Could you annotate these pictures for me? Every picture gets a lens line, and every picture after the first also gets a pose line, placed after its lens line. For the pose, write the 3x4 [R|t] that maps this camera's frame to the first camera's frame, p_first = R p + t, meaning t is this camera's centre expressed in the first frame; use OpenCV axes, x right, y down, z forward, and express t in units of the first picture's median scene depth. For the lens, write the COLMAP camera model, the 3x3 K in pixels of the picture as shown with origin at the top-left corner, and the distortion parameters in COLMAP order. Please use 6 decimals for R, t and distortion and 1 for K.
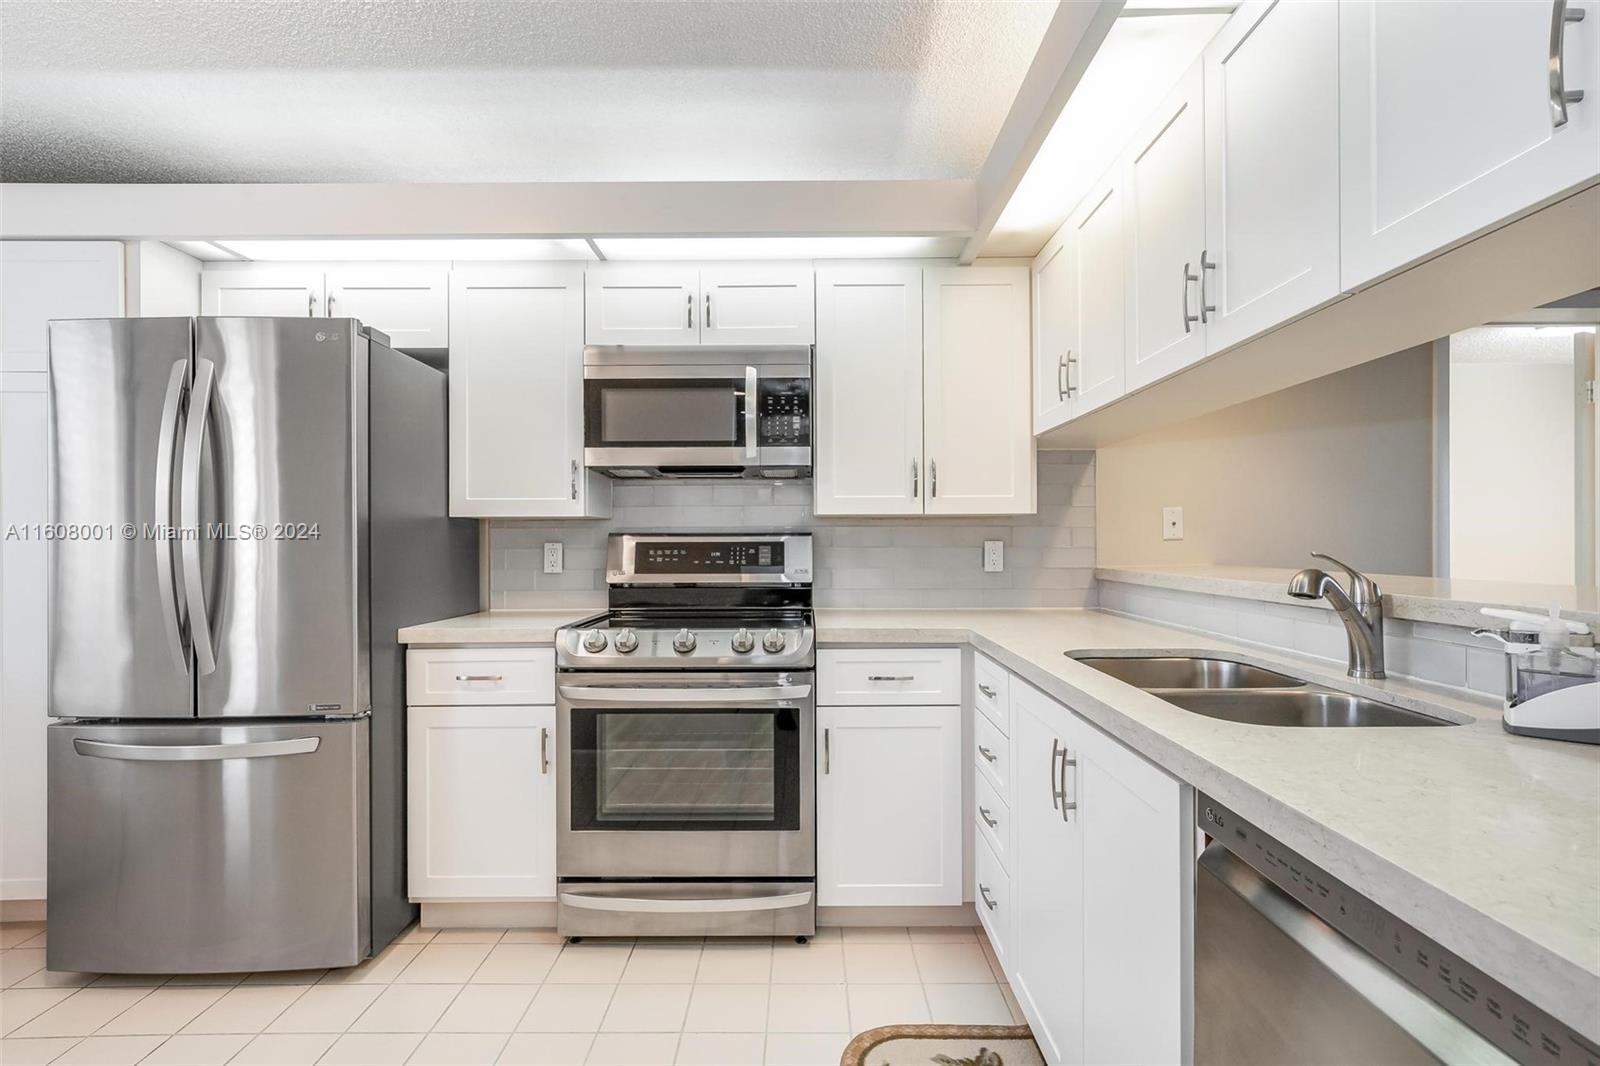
lens RADIAL K [[744.1, 0, 803.9], [0, 744.1, 540.6], [0, 0, 1]] dist [-0.003289, -0.000312]
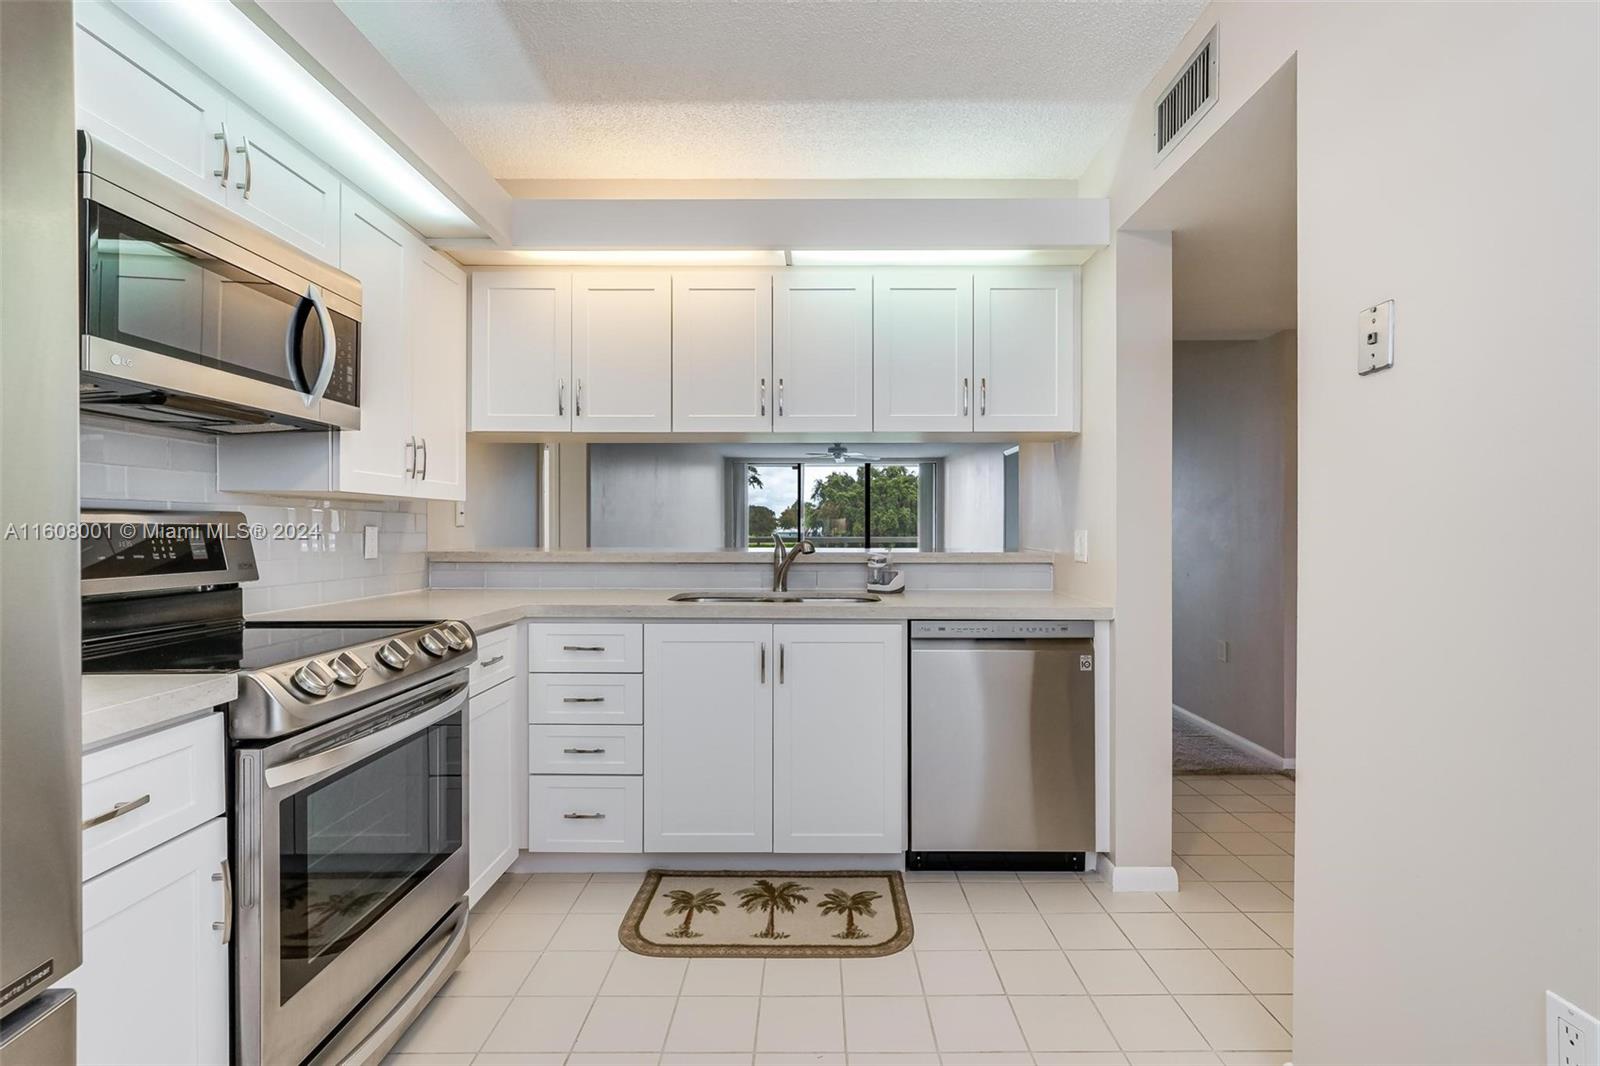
lens RADIAL K [[750.8, 0, 797.6], [0, 750.8, 534.8], [0, 0, 1]] dist [-0.012883, 0.000167]
pose [[0.026280, -0.002730, 0.999651, -0.769383], [-0.008853, 0.999956, 0.002963, 0.004865], [-0.999615, -0.008927, 0.026255, 0.486365]]
